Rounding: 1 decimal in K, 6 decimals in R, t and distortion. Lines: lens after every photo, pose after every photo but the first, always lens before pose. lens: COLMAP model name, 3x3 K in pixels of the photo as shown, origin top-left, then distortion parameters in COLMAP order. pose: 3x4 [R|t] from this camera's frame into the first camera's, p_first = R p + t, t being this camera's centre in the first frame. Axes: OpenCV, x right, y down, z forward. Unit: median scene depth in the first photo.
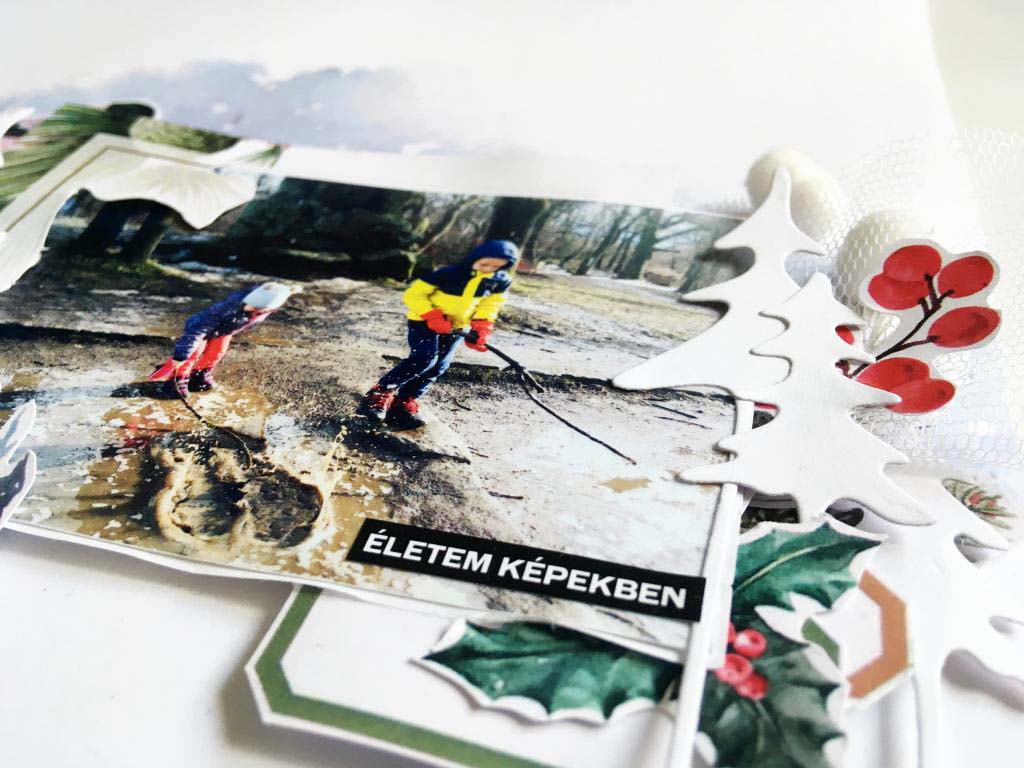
lens RADIAL K [[905.4, 0, 512.0], [0, 905.4, 384.0], [0, 0, 1]] dist [0.097395, -0.210988]
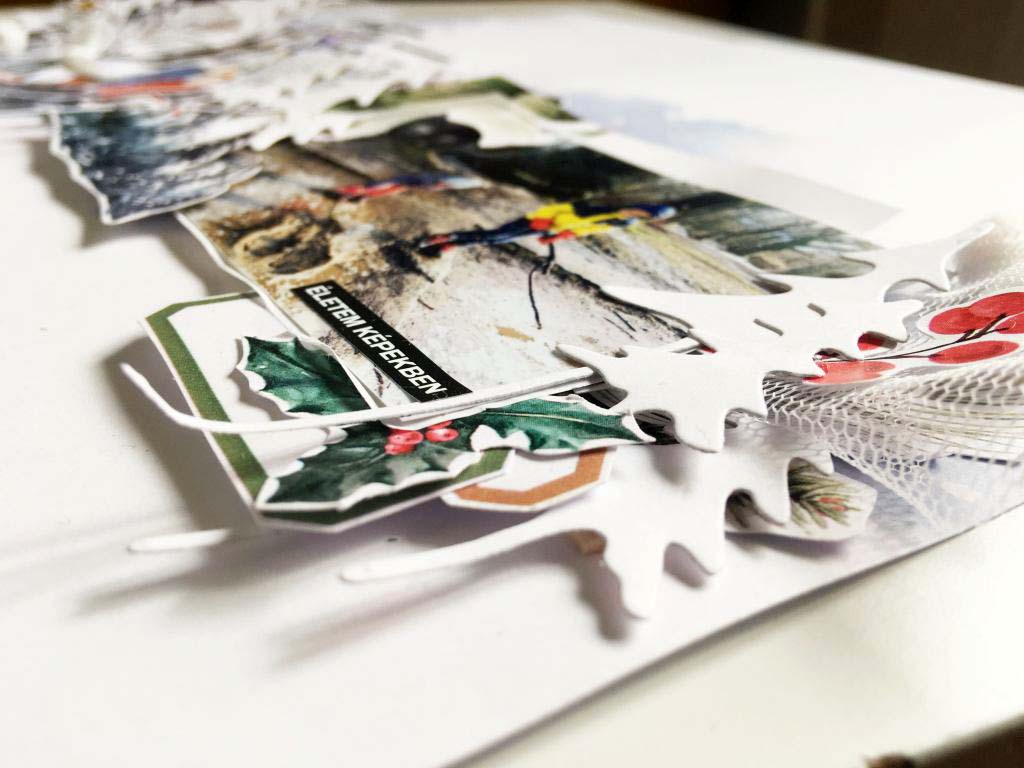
lens RADIAL K [[905.4, 0, 512.0], [0, 905.4, 384.0], [0, 0, 1]] dist [0.097395, -0.210988]
pose [[0.736265, 0.366321, -0.568966, 0.718434], [-0.467493, 0.883252, -0.036286, 0.194942], [0.489248, 0.292704, 0.821560, 0.168601]]
